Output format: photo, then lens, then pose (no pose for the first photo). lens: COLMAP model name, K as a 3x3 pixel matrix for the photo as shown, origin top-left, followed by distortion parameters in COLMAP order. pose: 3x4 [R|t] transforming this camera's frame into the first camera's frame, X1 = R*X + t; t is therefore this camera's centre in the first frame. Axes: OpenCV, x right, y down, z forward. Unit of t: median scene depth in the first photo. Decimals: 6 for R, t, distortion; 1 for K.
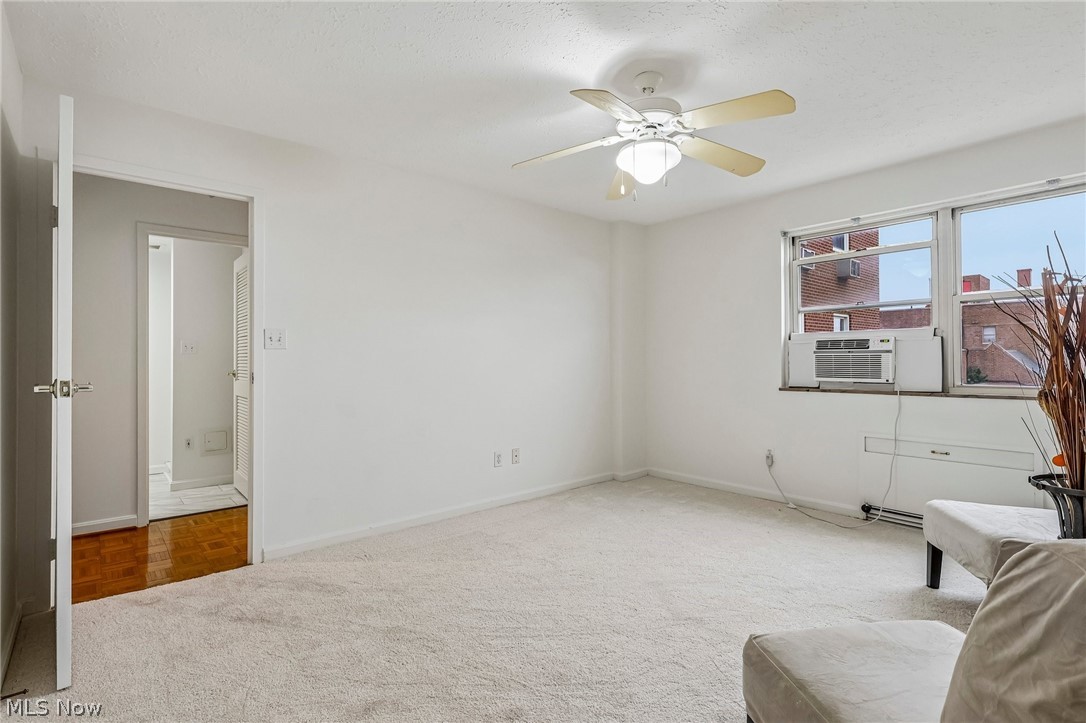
lens RADIAL K [[514.4, 0, 543.0], [0, 514.4, 361.5], [0, 0, 1]] dist [0.000809, 0.000182]
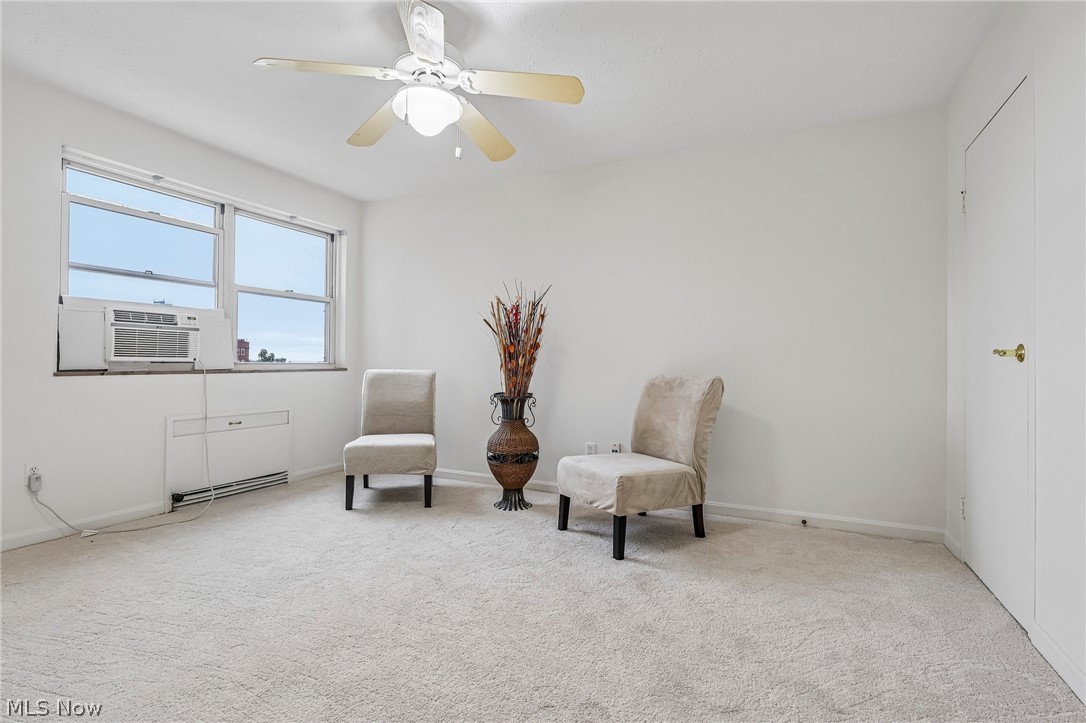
lens RADIAL K [[514.4, 0, 543.0], [0, 514.4, 361.5], [0, 0, 1]] dist [0.000809, 0.000182]
pose [[-0.398416, -0.001875, 0.917203, -0.488789], [-0.011754, 0.999926, -0.003062, 0.036218], [-0.917130, -0.012001, -0.398409, 0.778834]]
